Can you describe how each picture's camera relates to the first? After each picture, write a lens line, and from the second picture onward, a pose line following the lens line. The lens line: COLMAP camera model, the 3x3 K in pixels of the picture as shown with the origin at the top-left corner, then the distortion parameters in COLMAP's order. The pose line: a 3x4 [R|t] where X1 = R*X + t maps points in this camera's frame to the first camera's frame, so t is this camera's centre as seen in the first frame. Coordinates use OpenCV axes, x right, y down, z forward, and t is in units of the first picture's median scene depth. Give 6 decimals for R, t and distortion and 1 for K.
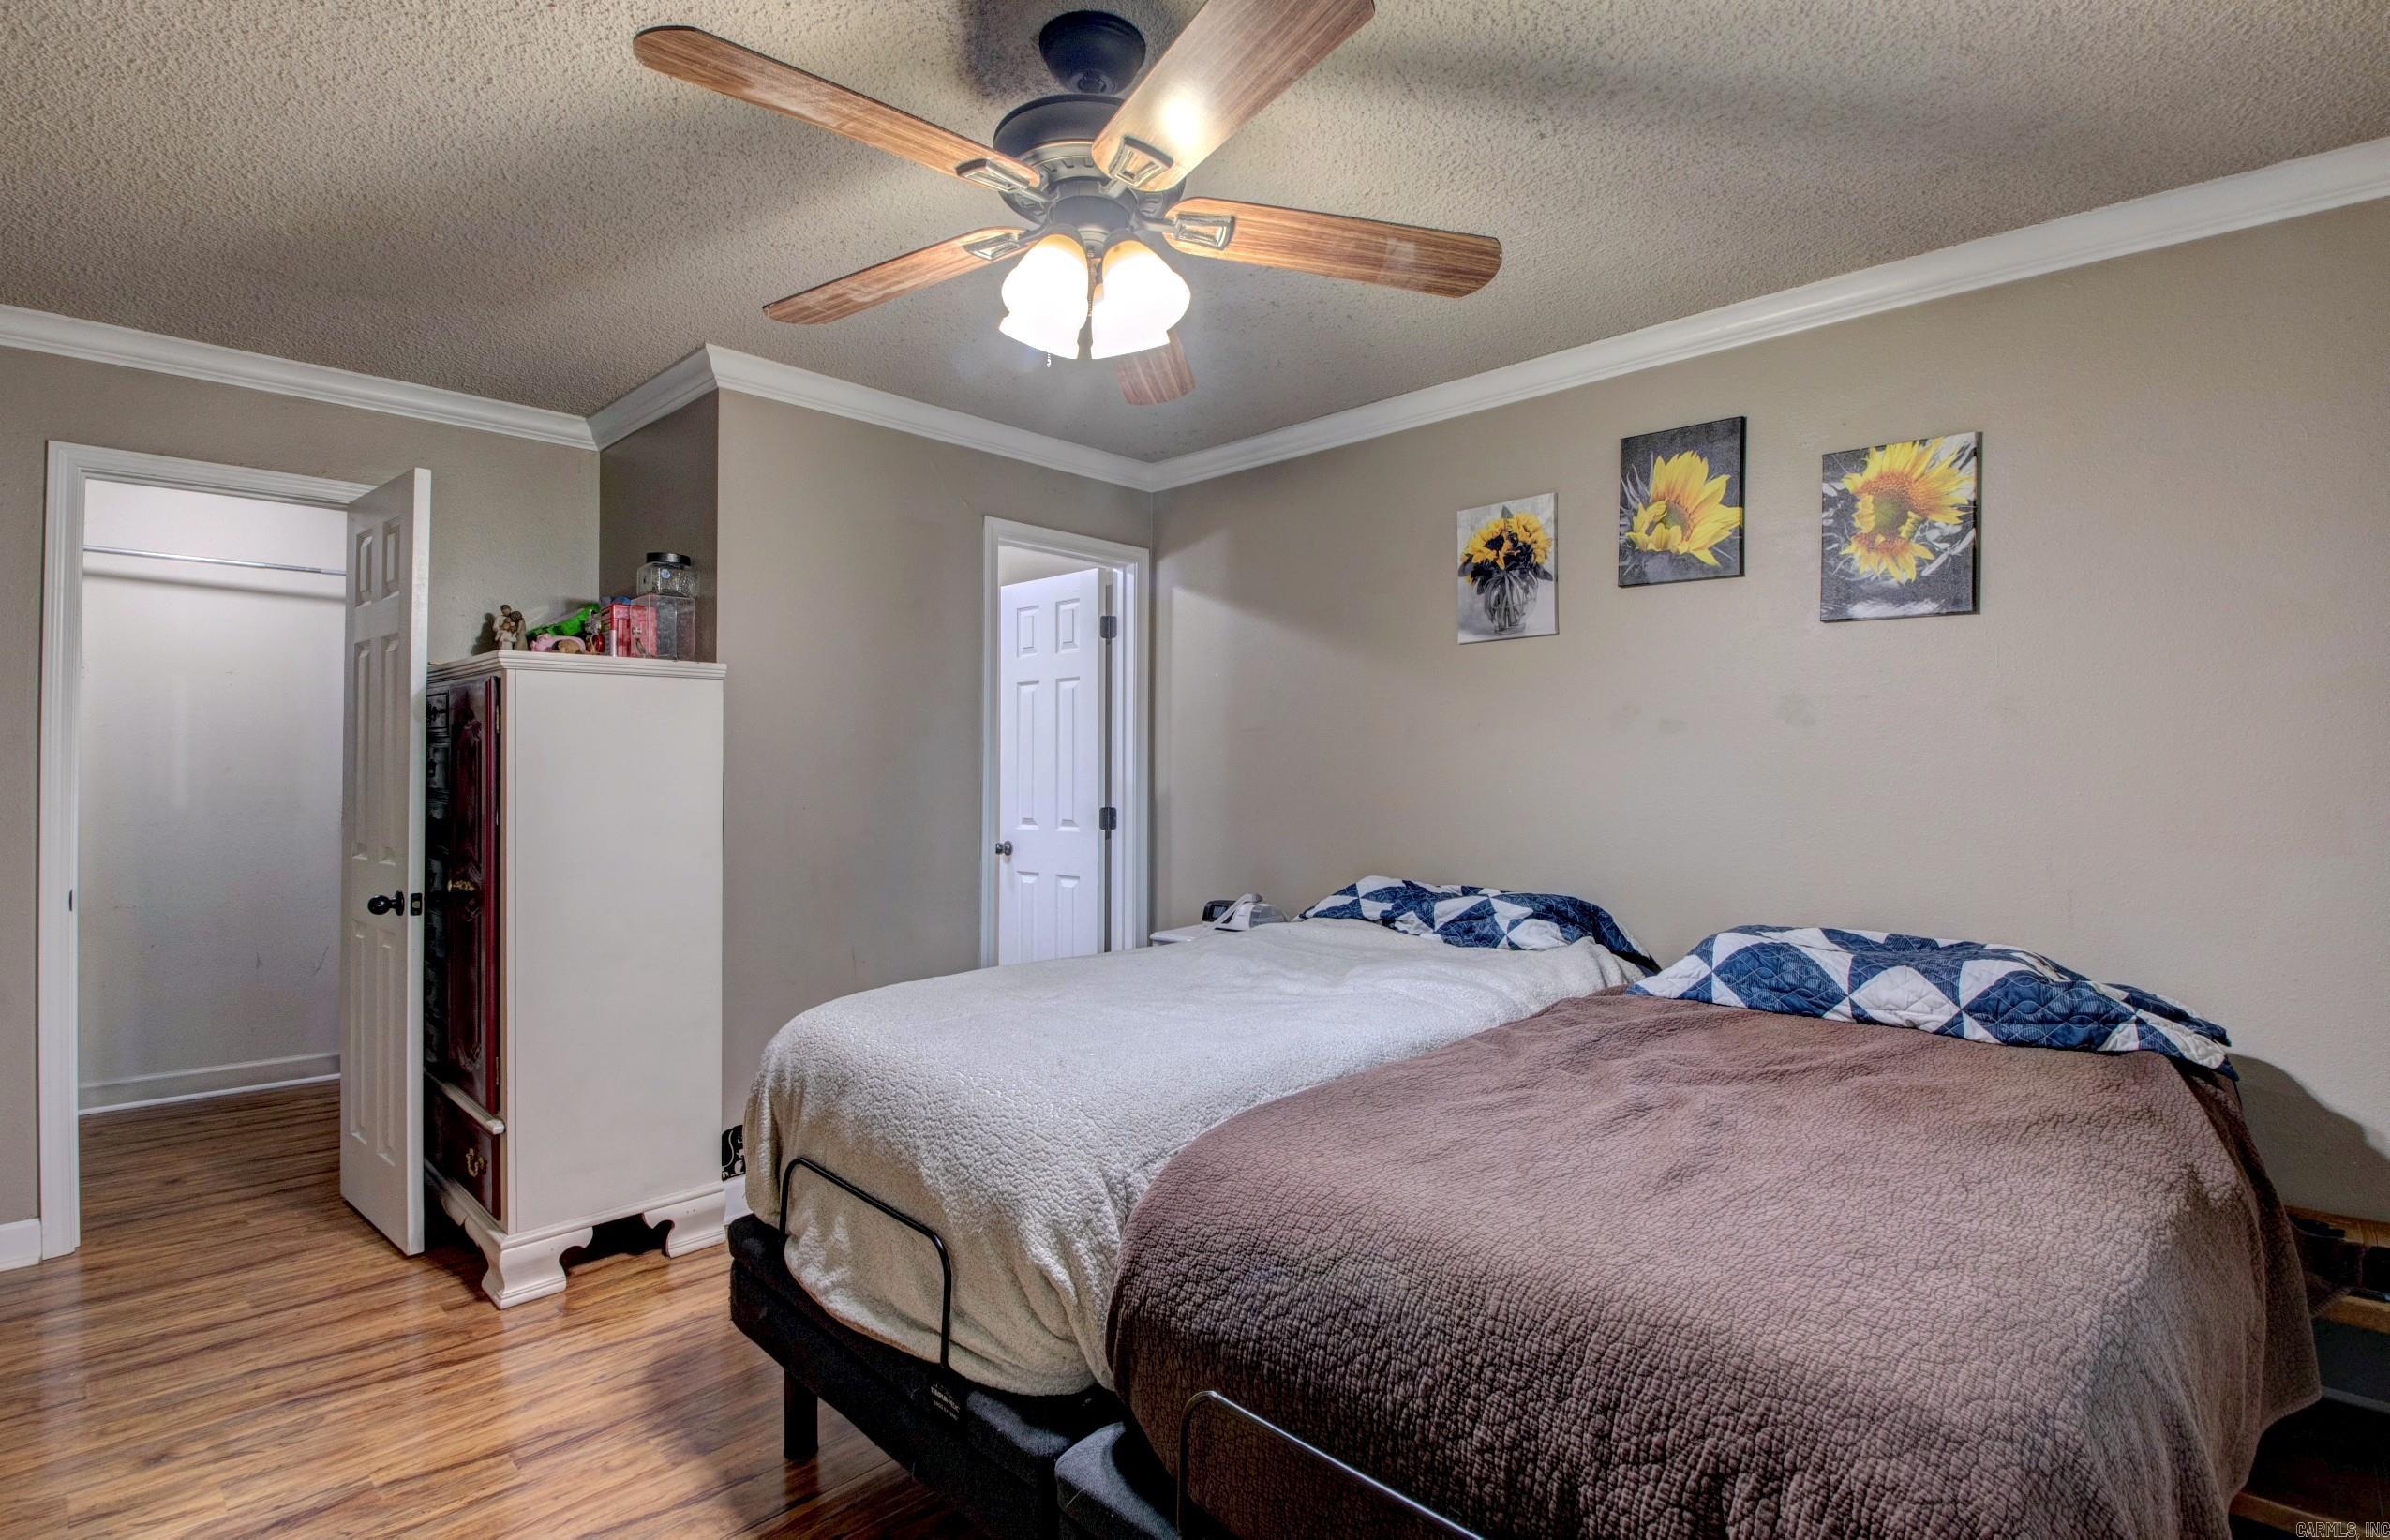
lens RADIAL K [[1121.7, 0, 1175.7], [0, 1121.7, 760.0], [0, 0, 1]] dist [0.004137, -0.019260]
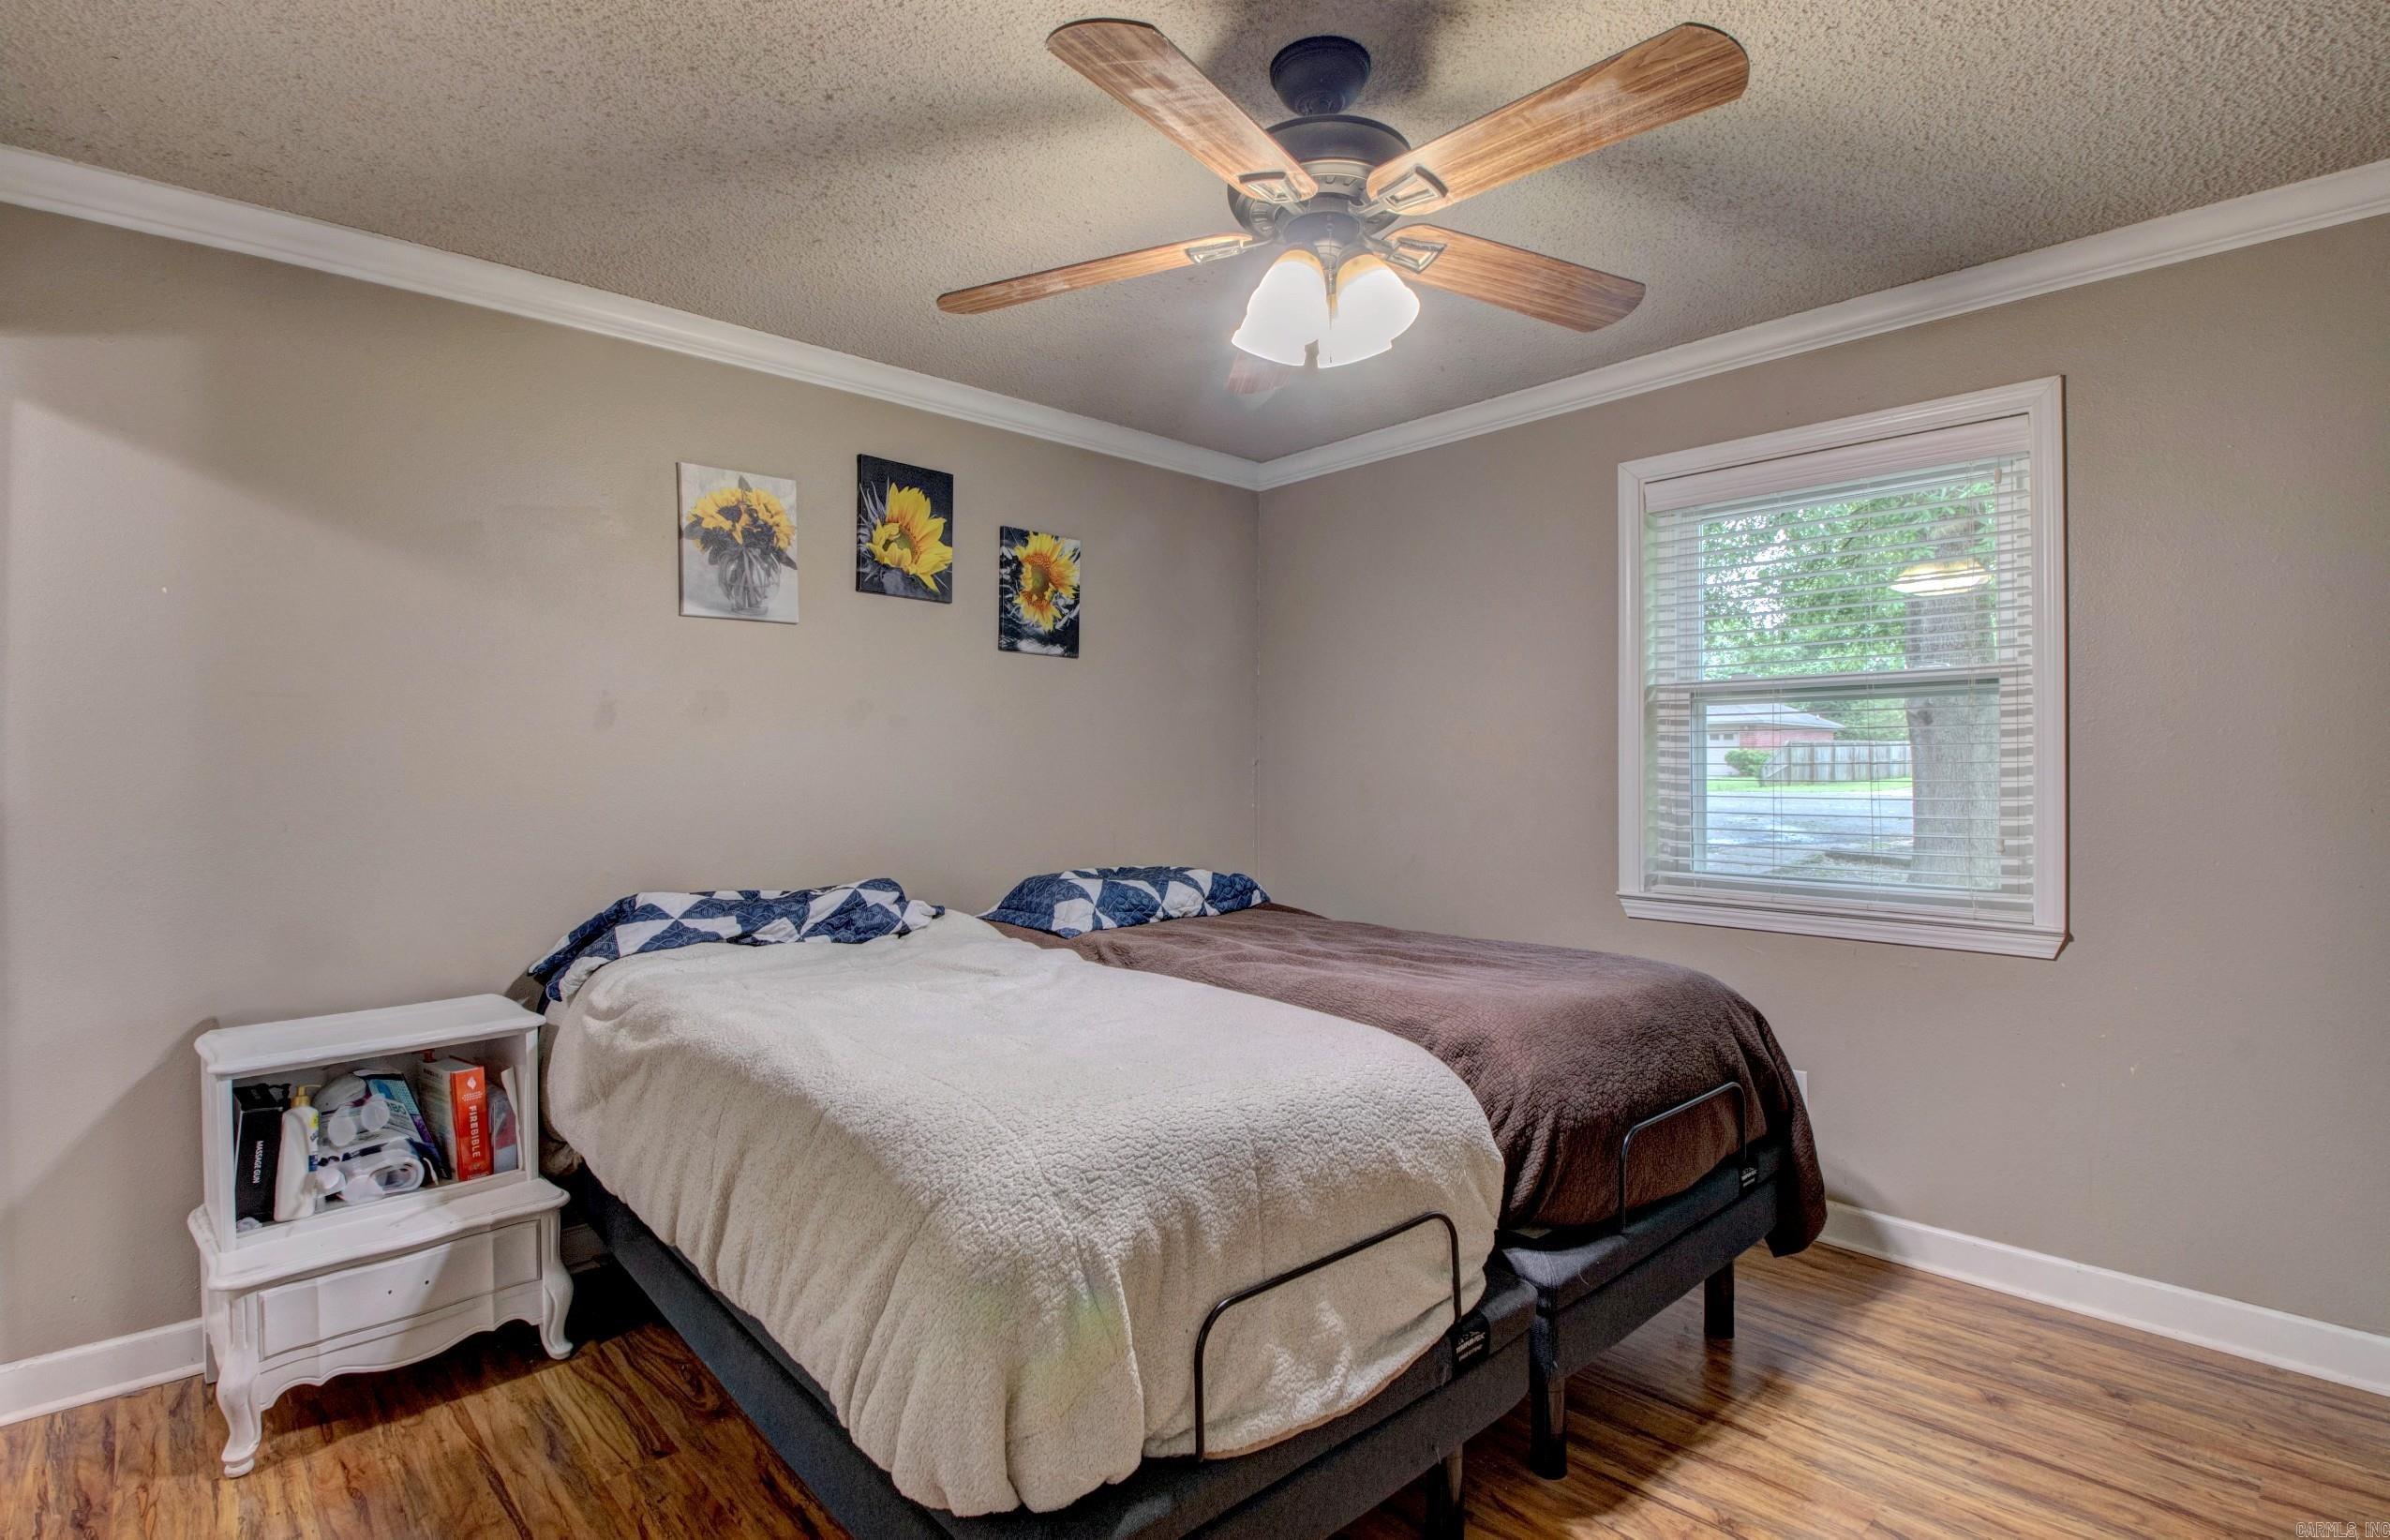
lens RADIAL K [[1121.7, 0, 1175.7], [0, 1121.7, 760.0], [0, 0, 1]] dist [0.004137, -0.019260]
pose [[0.045790, 0.011812, 0.998881, -0.704893], [0.000944, 0.999929, -0.011868, 0.023000], [-0.998951, 0.001486, 0.045776, 0.684245]]
